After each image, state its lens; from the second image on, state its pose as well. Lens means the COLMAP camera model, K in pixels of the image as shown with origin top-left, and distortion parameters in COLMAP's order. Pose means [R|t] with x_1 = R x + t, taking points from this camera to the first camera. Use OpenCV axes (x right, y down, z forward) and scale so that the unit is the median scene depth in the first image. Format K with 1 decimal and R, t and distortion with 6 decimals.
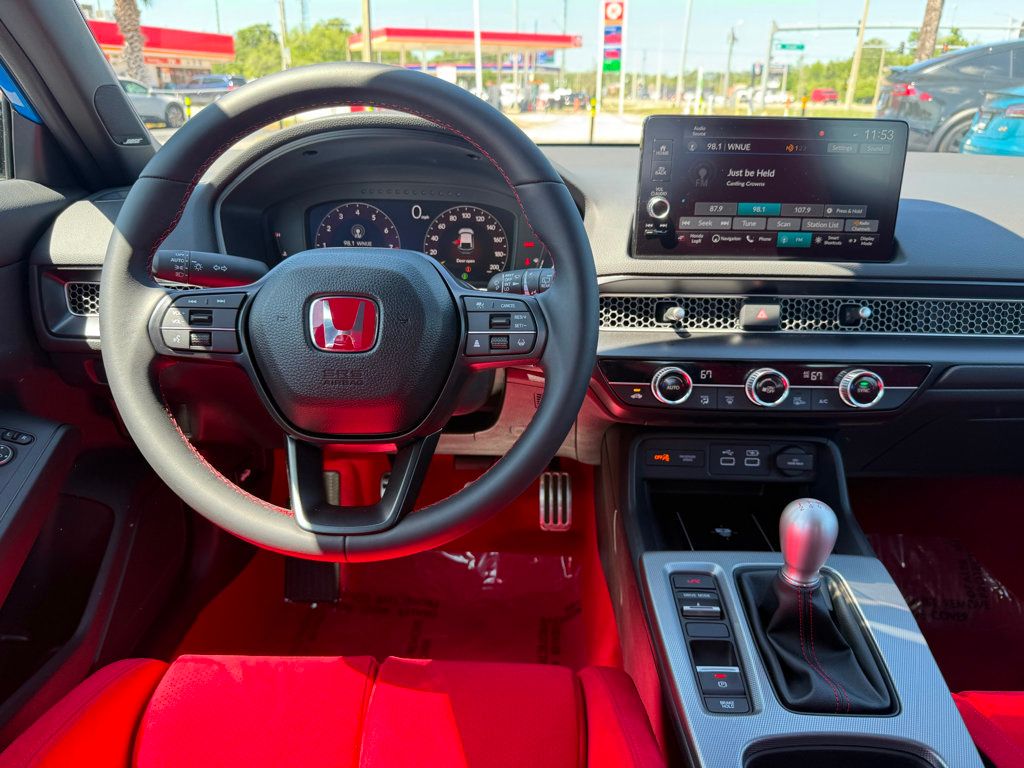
lens RADIAL K [[725.2, 0, 512.0], [0, 725.2, 384.0], [0, 0, 1]] dist [0.093081, -0.090259]
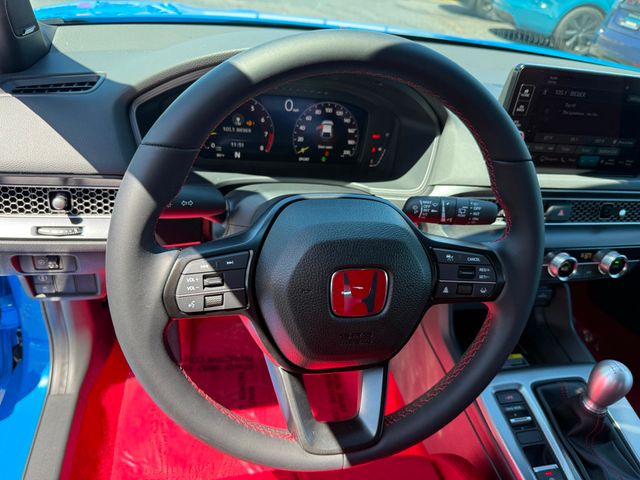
lens RADIAL K [[453.2, 0, 320.0], [0, 453.2, 240.0], [0, 0, 1]] dist [0.093081, -0.090259]
pose [[0.959657, -0.033168, 0.279210, -0.358237], [-0.035453, 0.970819, 0.237180, -0.241075], [-0.278929, -0.237510, 0.930477, 0.287194]]
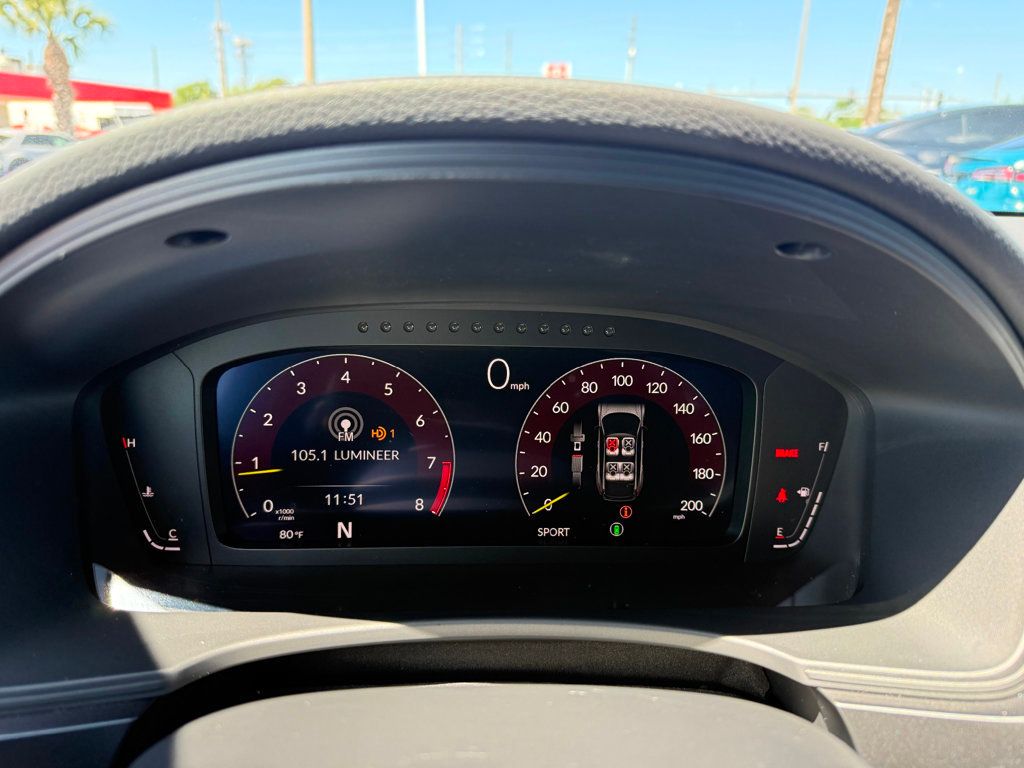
lens RADIAL K [[725.2, 0, 512.0], [0, 725.2, 384.0], [0, 0, 1]] dist [0.093081, -0.090259]
pose [[0.997064, -0.012229, 0.075588, -0.183964], [0.017661, 0.997275, -0.071624, -0.242642], [-0.074506, 0.072749, 0.994563, 0.732067]]
